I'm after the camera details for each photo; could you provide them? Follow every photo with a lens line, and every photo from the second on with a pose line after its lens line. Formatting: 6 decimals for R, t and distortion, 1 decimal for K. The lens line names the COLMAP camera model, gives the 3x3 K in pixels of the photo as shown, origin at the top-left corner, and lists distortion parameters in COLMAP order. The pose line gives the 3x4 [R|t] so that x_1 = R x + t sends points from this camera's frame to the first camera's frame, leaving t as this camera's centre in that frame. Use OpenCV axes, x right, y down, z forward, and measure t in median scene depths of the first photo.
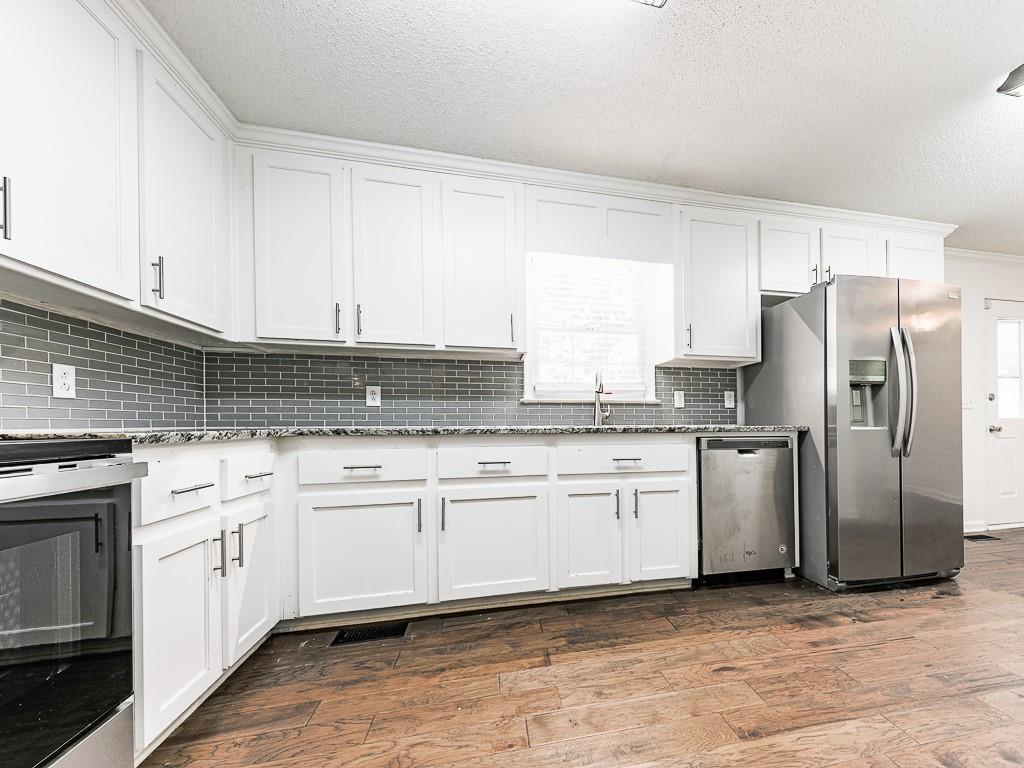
lens RADIAL K [[391.4, 0, 512.7], [0, 391.4, 376.7], [0, 0, 1]] dist [0.000130, -0.000022]
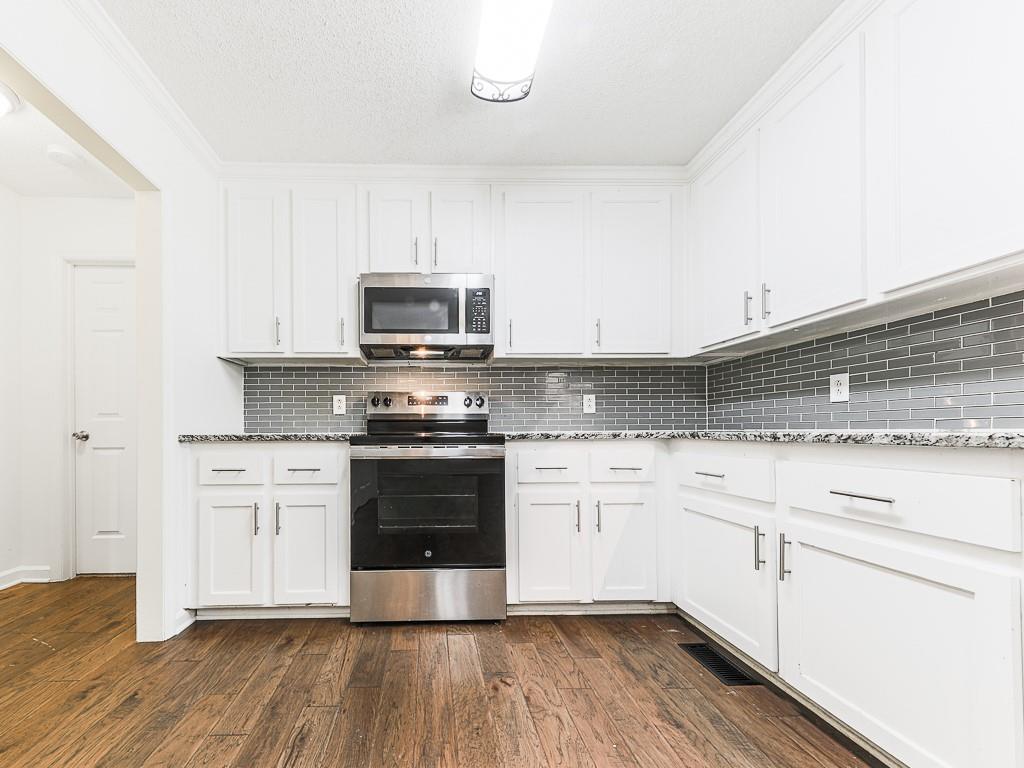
lens RADIAL K [[399.4, 0, 512.0], [0, 399.4, 384.0], [0, 0, 1]] dist [-0.000710, -0.000110]
pose [[-0.011036, -0.111906, -0.993657, 0.526226], [0.128885, 0.985270, -0.112393, 0.064276], [0.991598, -0.129308, 0.003549, 0.529769]]
